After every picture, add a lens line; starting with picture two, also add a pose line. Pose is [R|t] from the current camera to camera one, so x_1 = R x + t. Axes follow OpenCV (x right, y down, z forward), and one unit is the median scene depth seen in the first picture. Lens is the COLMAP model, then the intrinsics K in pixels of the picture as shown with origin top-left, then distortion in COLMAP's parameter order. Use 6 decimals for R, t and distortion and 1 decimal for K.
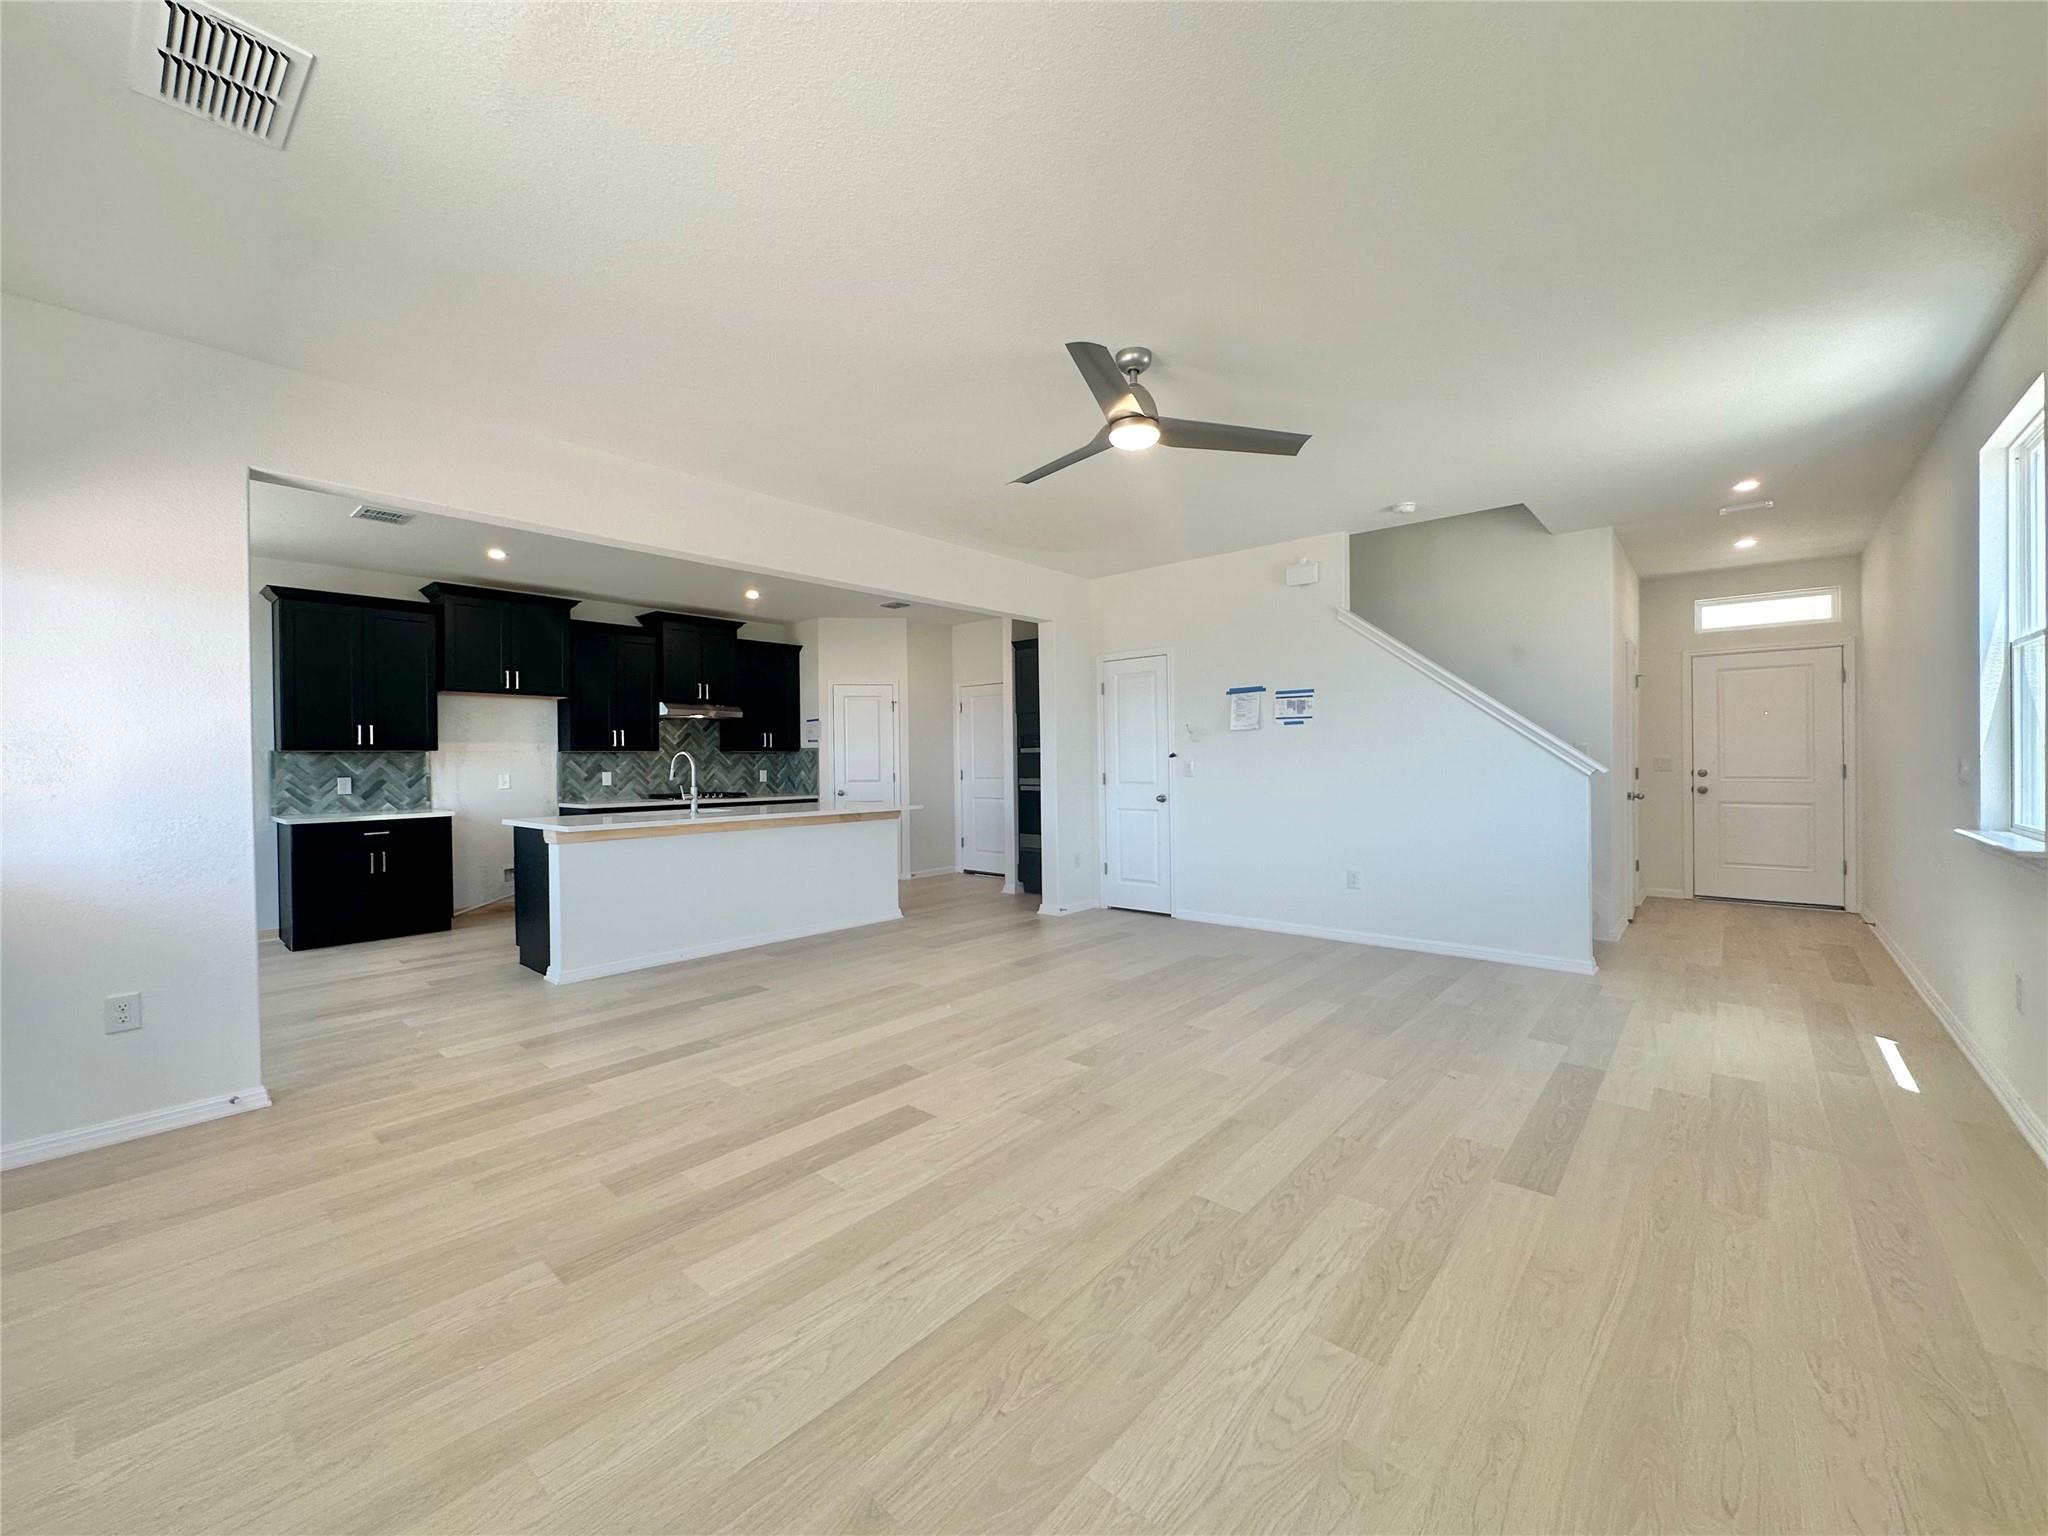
lens RADIAL K [[818.7, 0, 1025.7], [0, 818.7, 756.7], [0, 0, 1]] dist [-0.005704, 0.001027]
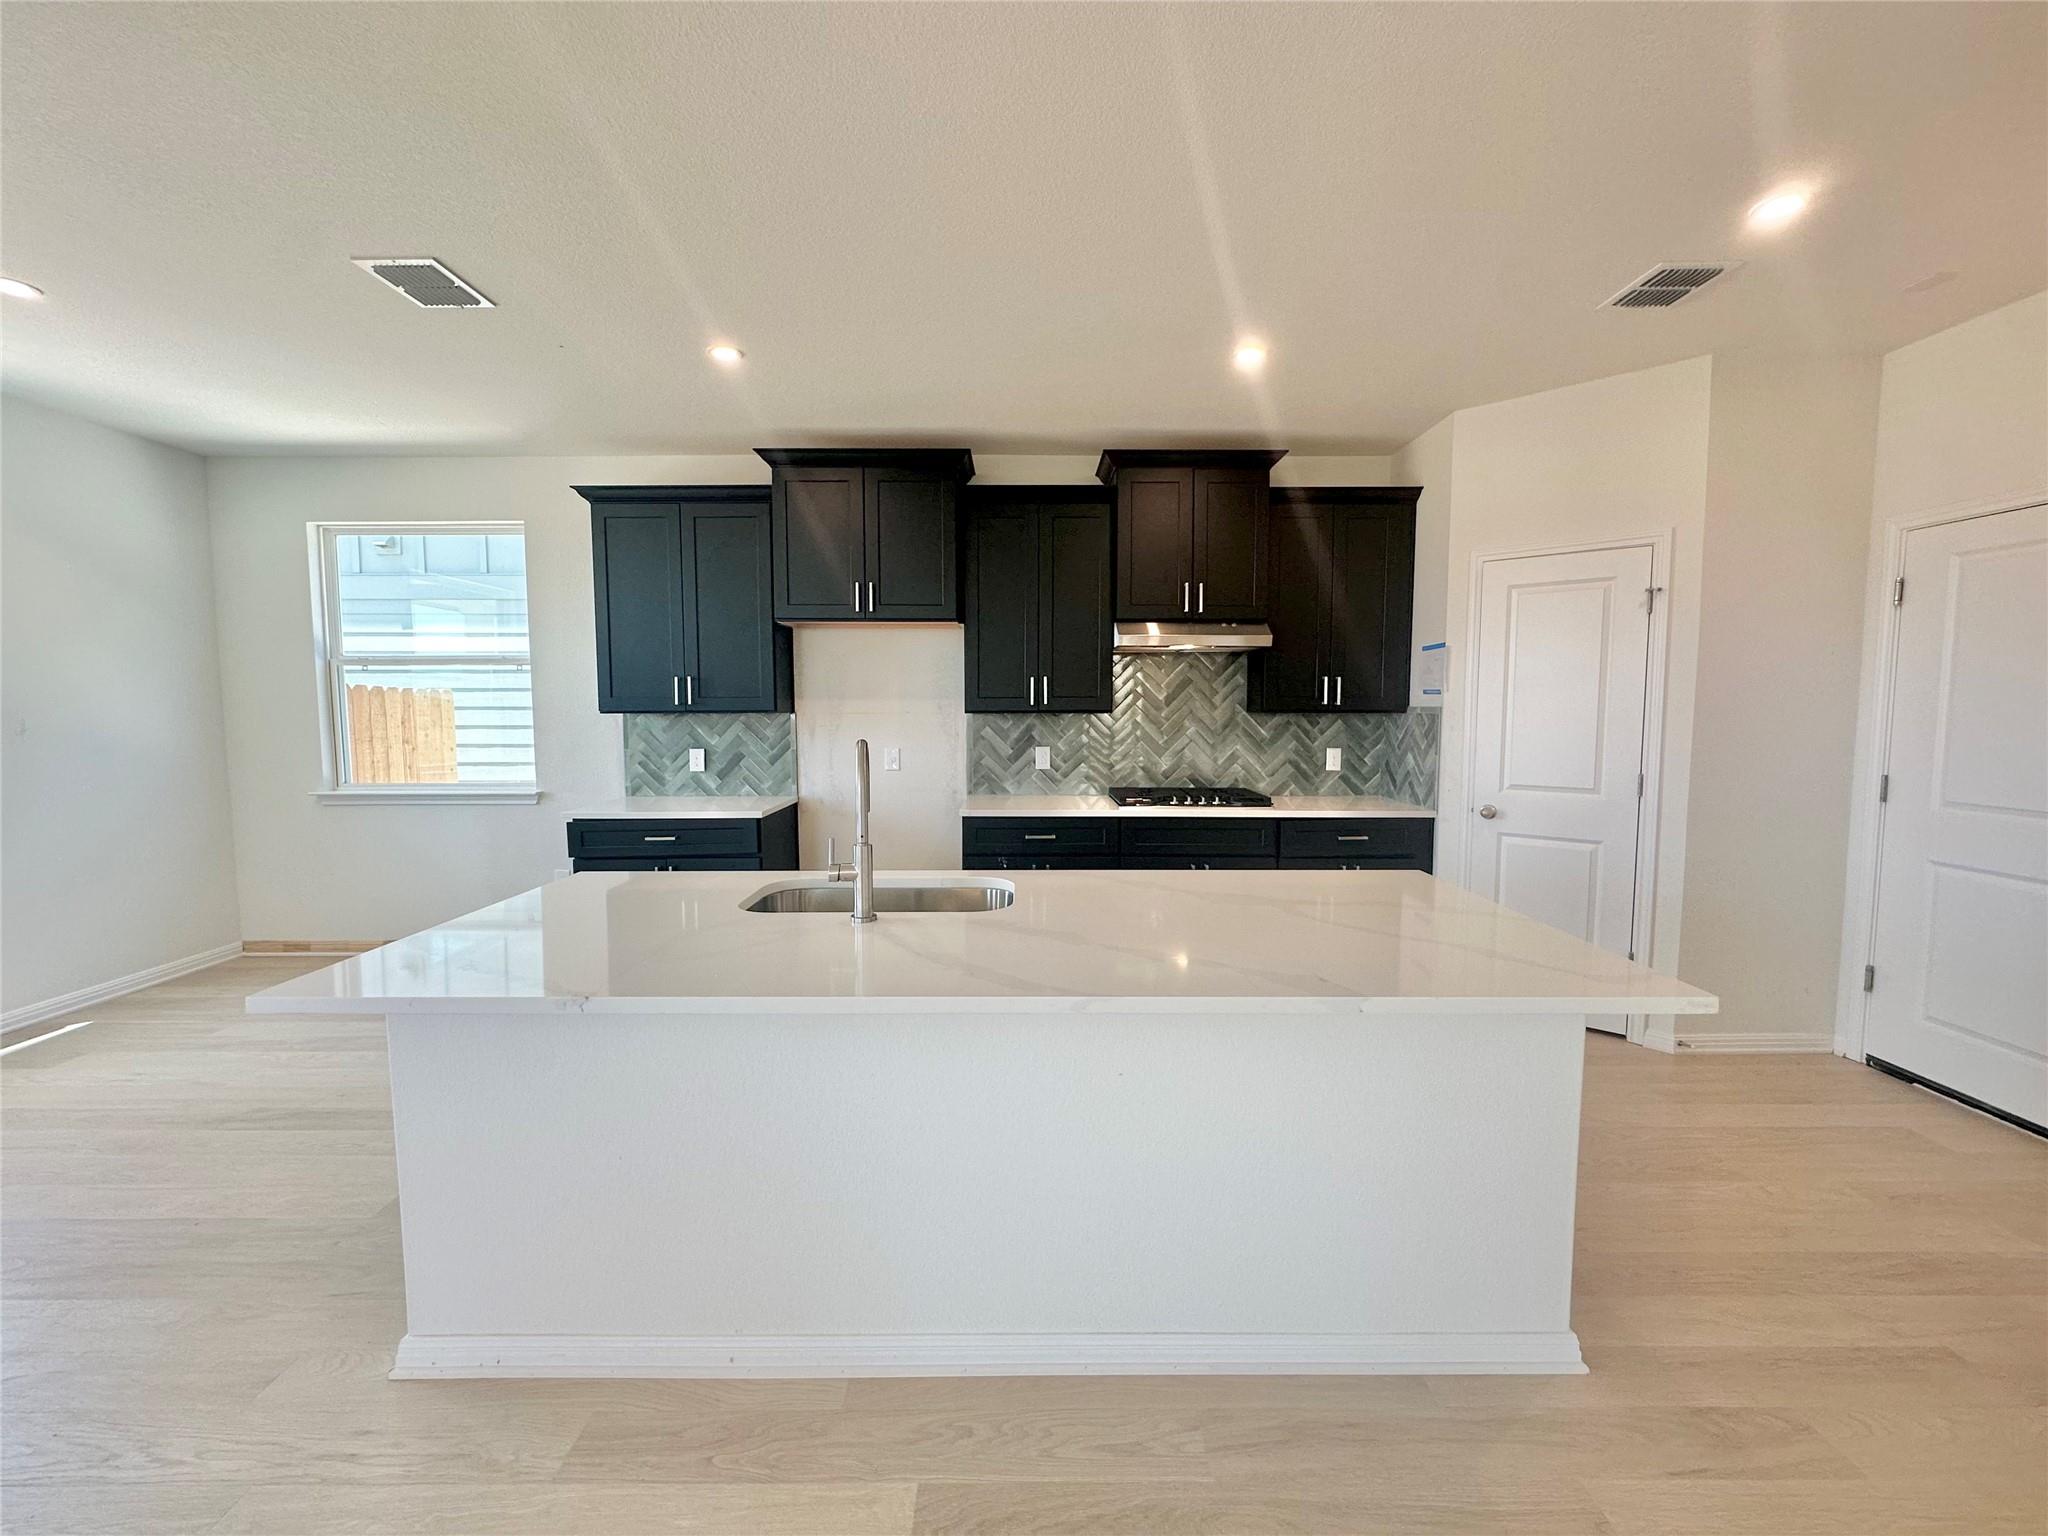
lens RADIAL K [[818.7, 0, 1026.6], [0, 818.7, 766.9], [0, 0, 1]] dist [-0.005704, 0.001027]
pose [[0.660226, 0.068456, -0.747941, -0.078065], [-0.003504, 0.996108, 0.088076, -0.020919], [0.751059, -0.055530, 0.657896, 0.644212]]
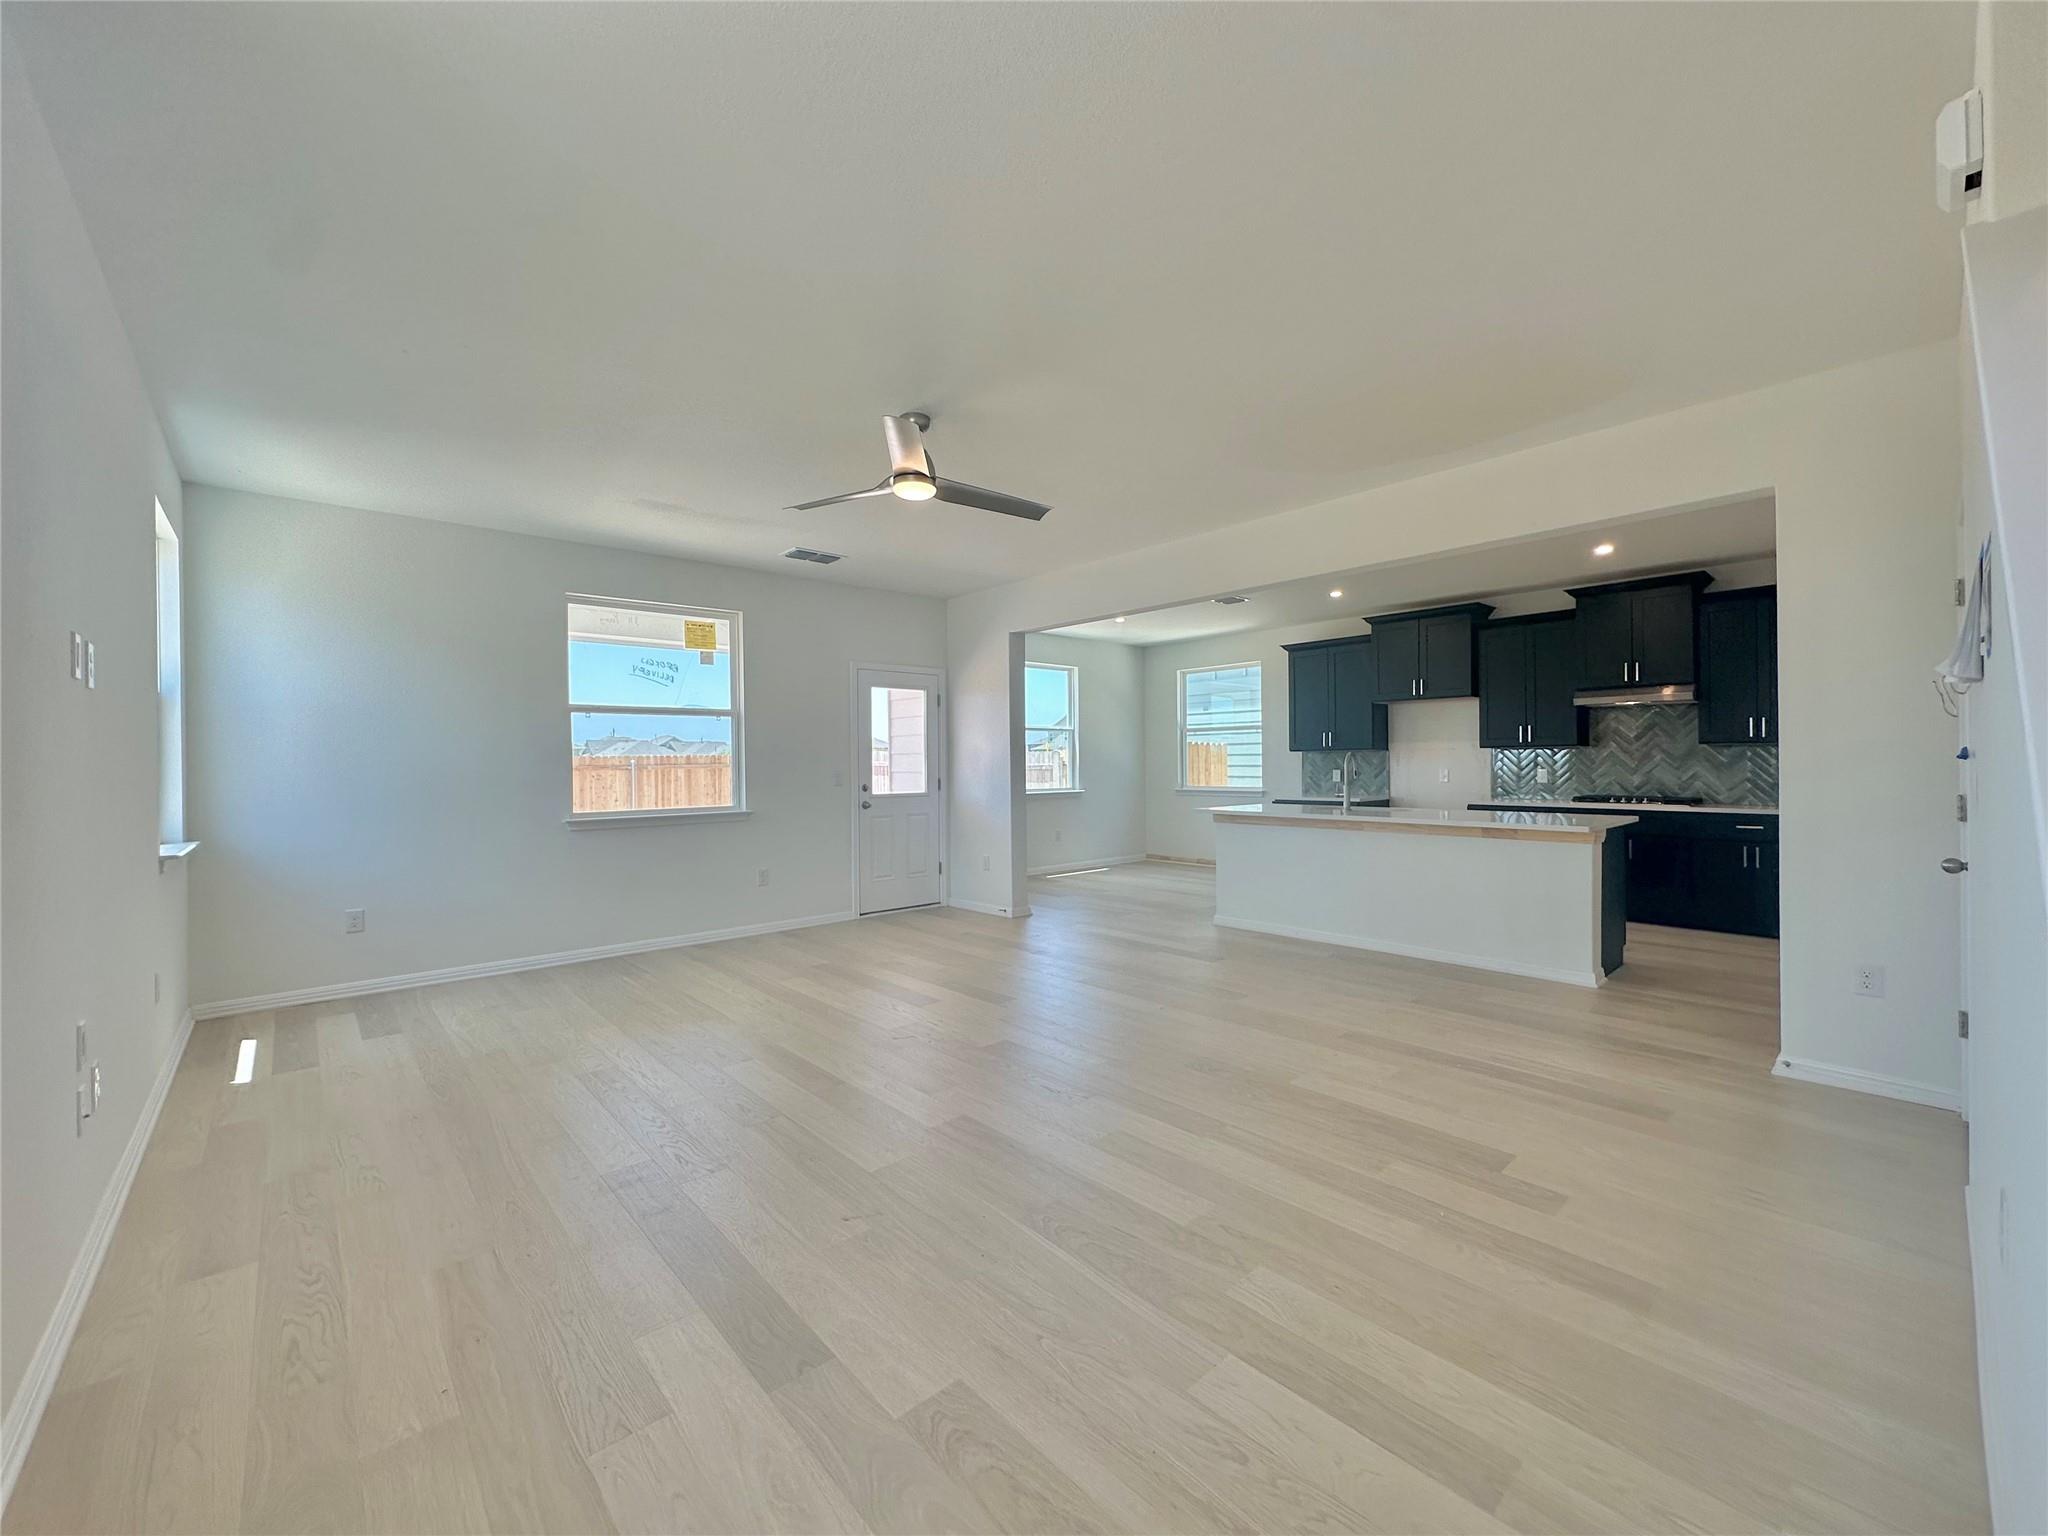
lens RADIAL K [[818.7, 0, 1026.5], [0, 818.7, 760.0], [0, 0, 1]] dist [-0.005704, 0.001027]
pose [[-0.121209, 0.008402, -0.992591, 0.545157], [0.014412, 0.999874, 0.006704, -0.007203], [0.992522, -0.013493, -0.121315, 0.559626]]
